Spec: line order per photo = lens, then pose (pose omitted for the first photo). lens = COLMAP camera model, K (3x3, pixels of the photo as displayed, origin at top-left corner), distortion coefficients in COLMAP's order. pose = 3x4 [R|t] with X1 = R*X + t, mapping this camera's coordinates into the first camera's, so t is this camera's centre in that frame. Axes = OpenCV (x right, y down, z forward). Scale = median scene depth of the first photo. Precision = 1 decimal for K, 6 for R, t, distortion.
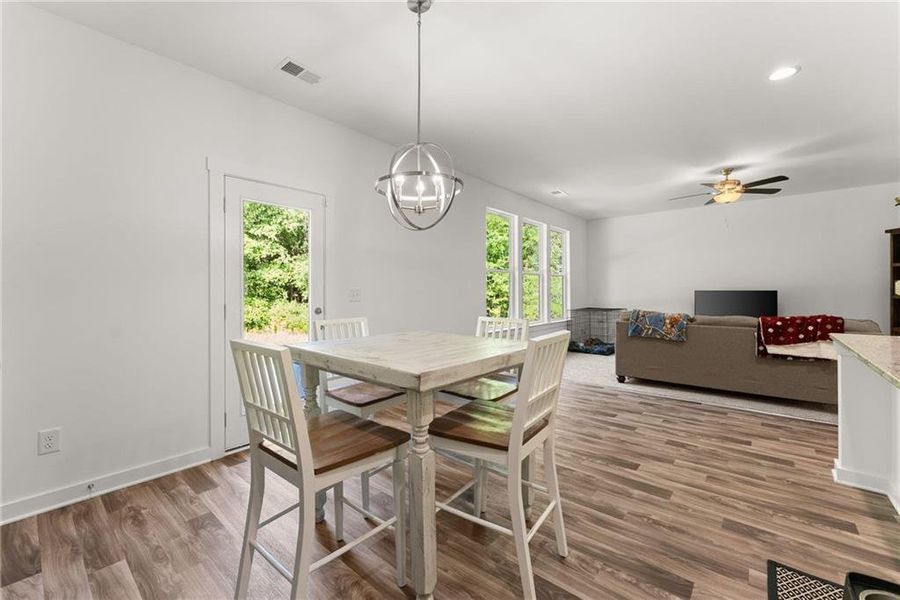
lens RADIAL K [[370.3, 0, 445.0], [0, 370.3, 290.8], [0, 0, 1]] dist [-0.001472, 0.000187]
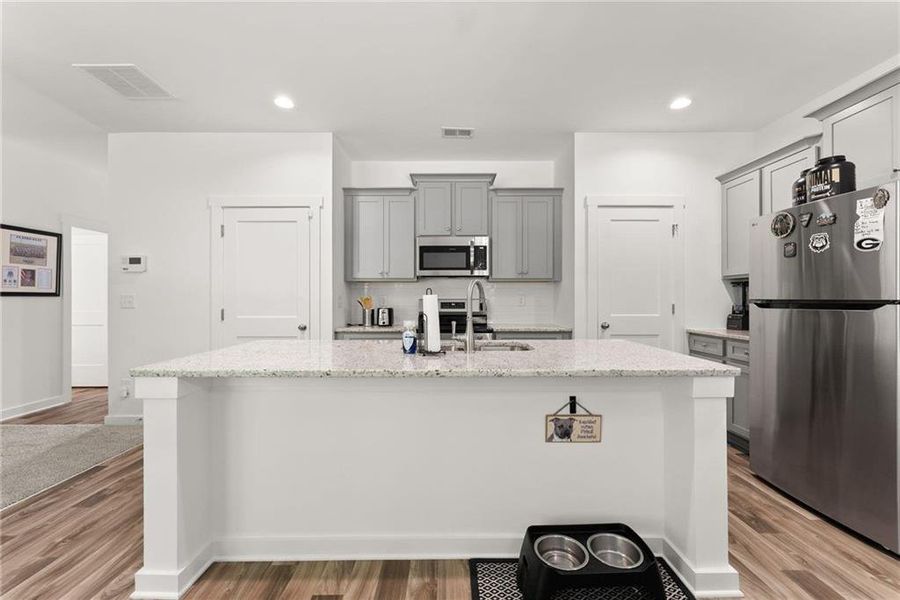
lens RADIAL K [[363.3, 0, 447.7], [0, 363.3, 298.7], [0, 0, 1]] dist [-0.000279, 0.000230]
pose [[-0.656190, 0.005570, 0.754575, 0.178255], [0.001069, 0.999979, -0.006452, 0.002509], [-0.754595, -0.003427, -0.656182, 0.686525]]
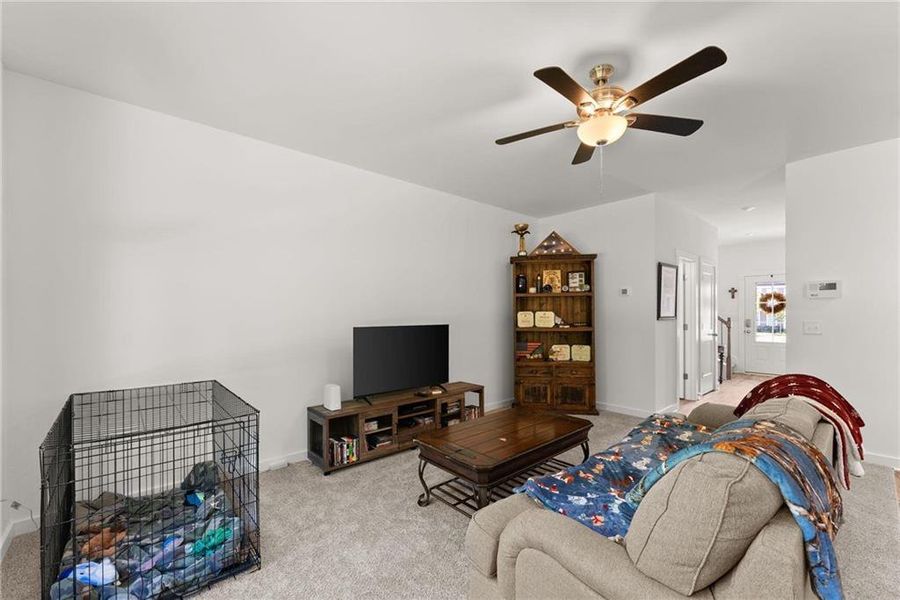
lens RADIAL K [[370.3, 0, 451.1], [0, 370.3, 312.7], [0, 0, 1]] dist [-0.001472, 0.000187]
pose [[0.121061, 0.001033, 0.992644, 0.376931], [0.001138, 0.999999, -0.001179, -0.036484], [-0.992644, 0.001272, 0.121060, 1.513041]]
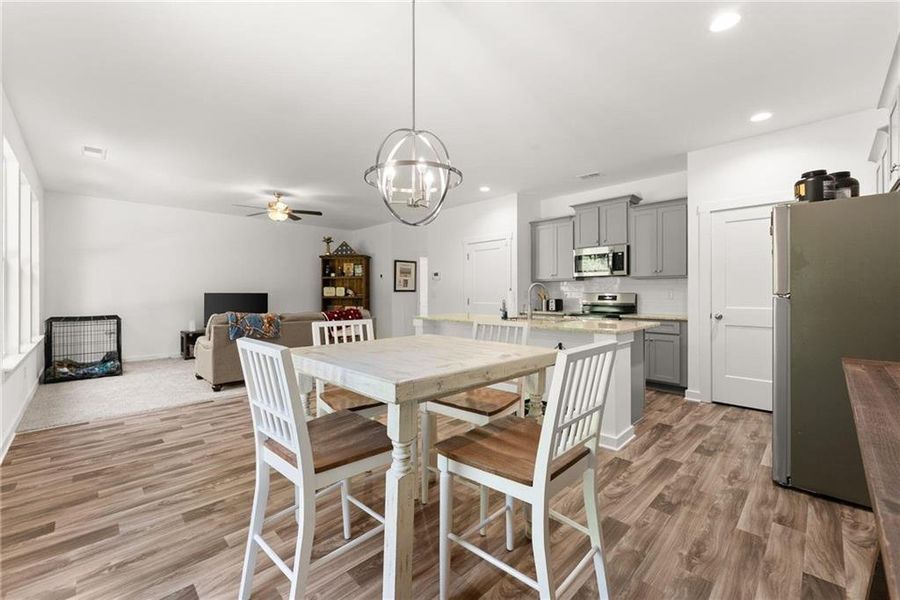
lens RADIAL K [[370.3, 0, 444.8], [0, 370.3, 294.8], [0, 0, 1]] dist [-0.001472, 0.000187]
pose [[0.084523, -0.000624, 0.996421, -0.537986], [-0.002256, 0.999997, 0.000817, 0.003841], [-0.996419, -0.002317, 0.084521, 0.467053]]
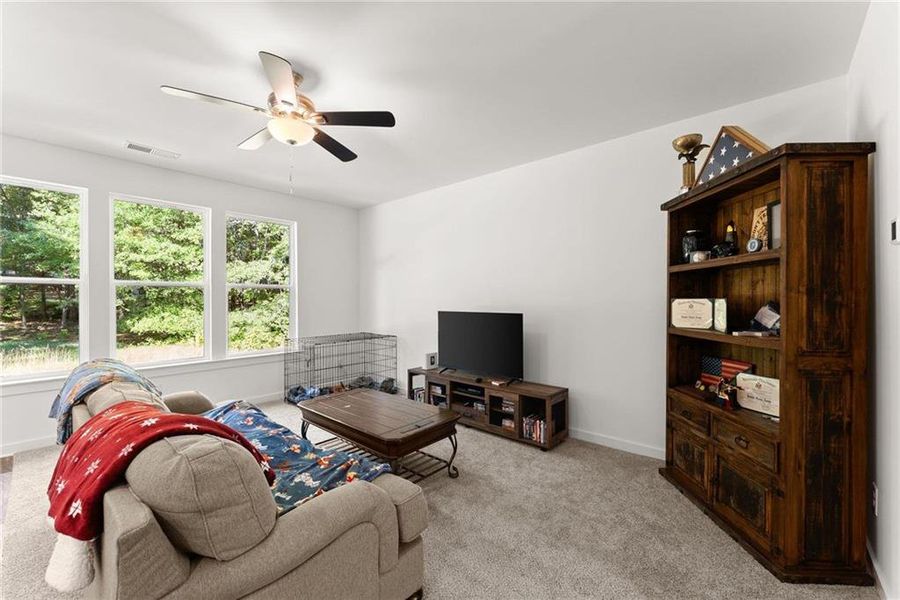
lens RADIAL K [[370.3, 0, 438.0], [0, 370.3, 291.6], [0, 0, 1]] dist [-0.001472, 0.000187]
pose [[0.999797, -0.000902, -0.020130, 1.283837], [0.000579, 0.999871, -0.016034, -0.044391], [0.020142, 0.016019, 0.999669, 0.670822]]
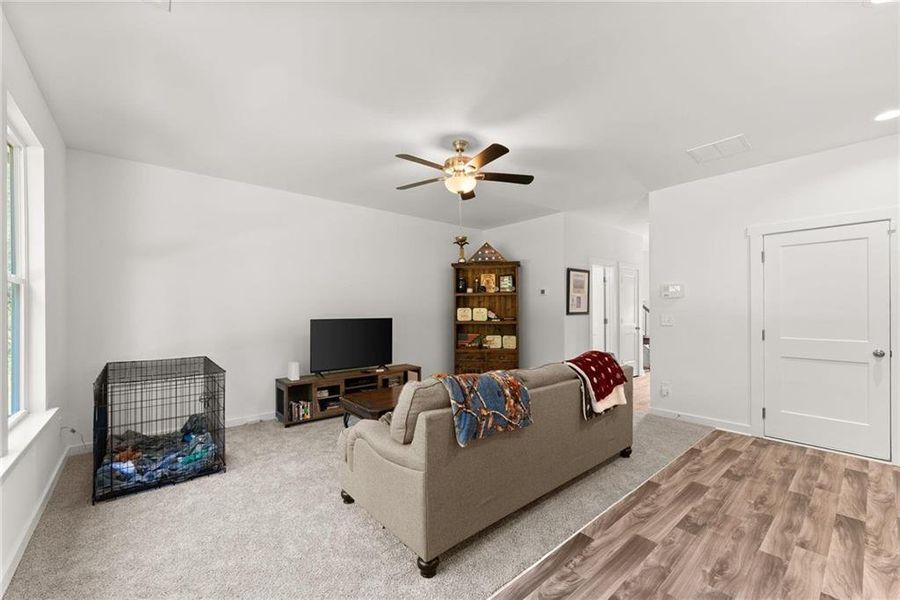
lens RADIAL K [[363.3, 0, 448.2], [0, 363.3, 307.3], [0, 0, 1]] dist [-0.000279, 0.000230]
pose [[0.151144, 0.007481, 0.988483, 0.137117], [0.000259, 0.999971, -0.007607, -0.032831], [-0.988512, 0.001406, 0.151138, 1.230216]]
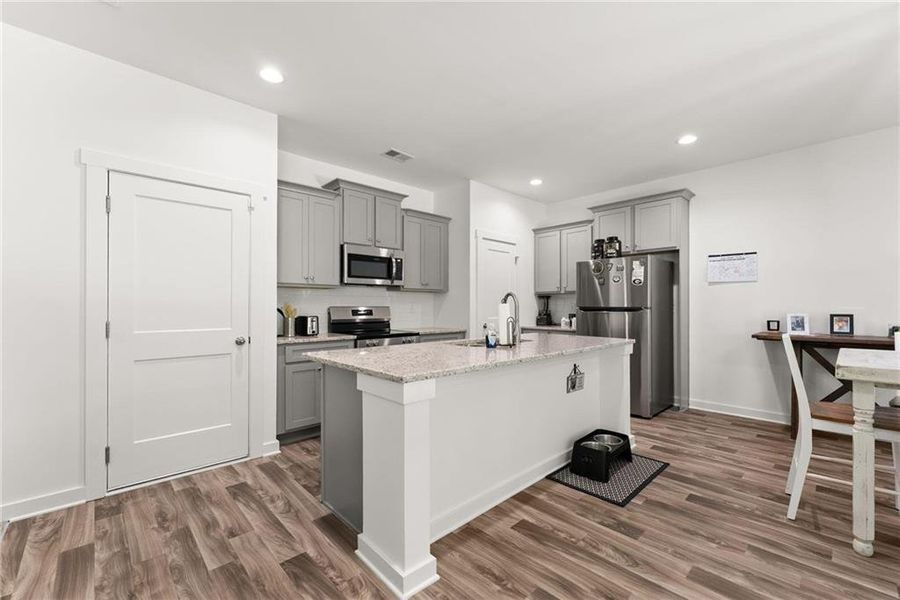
lens RADIAL K [[379.7, 0, 450.4], [0, 379.7, 303.4], [0, 0, 1]] dist [0.003318, -0.000694]
pose [[-0.995579, 0.005182, 0.093782, 0.624094], [0.004144, 0.999928, -0.011255, 0.001285], [-0.093834, -0.010816, -0.995529, 1.116138]]
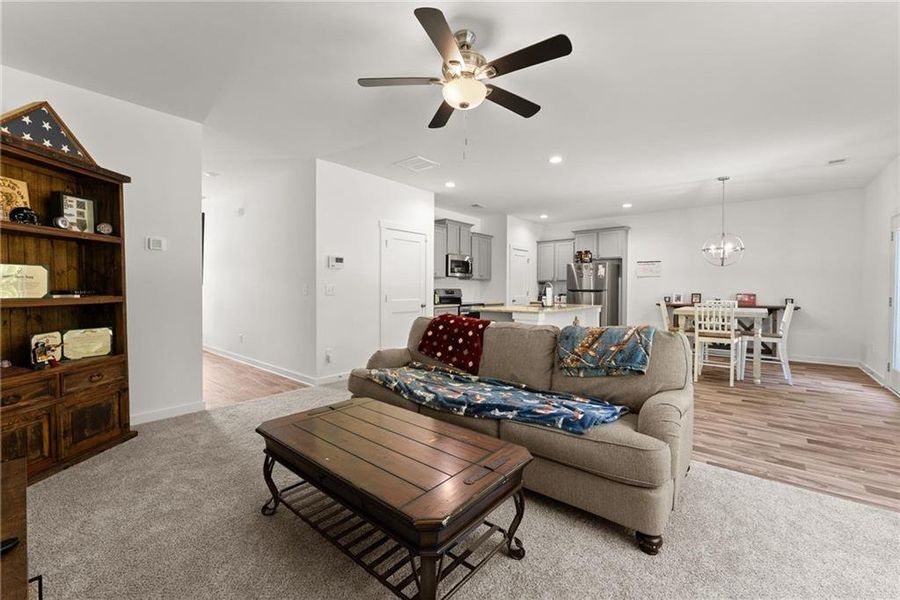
lens RADIAL K [[363.3, 0, 448.3], [0, 363.3, 299.5], [0, 0, 1]] dist [-0.000279, 0.000230]
pose [[-0.999954, 0.001733, -0.009450, 1.048594], [0.001483, 0.999649, 0.026451, 0.002084], [0.009492, 0.026436, -0.999605, 1.964973]]
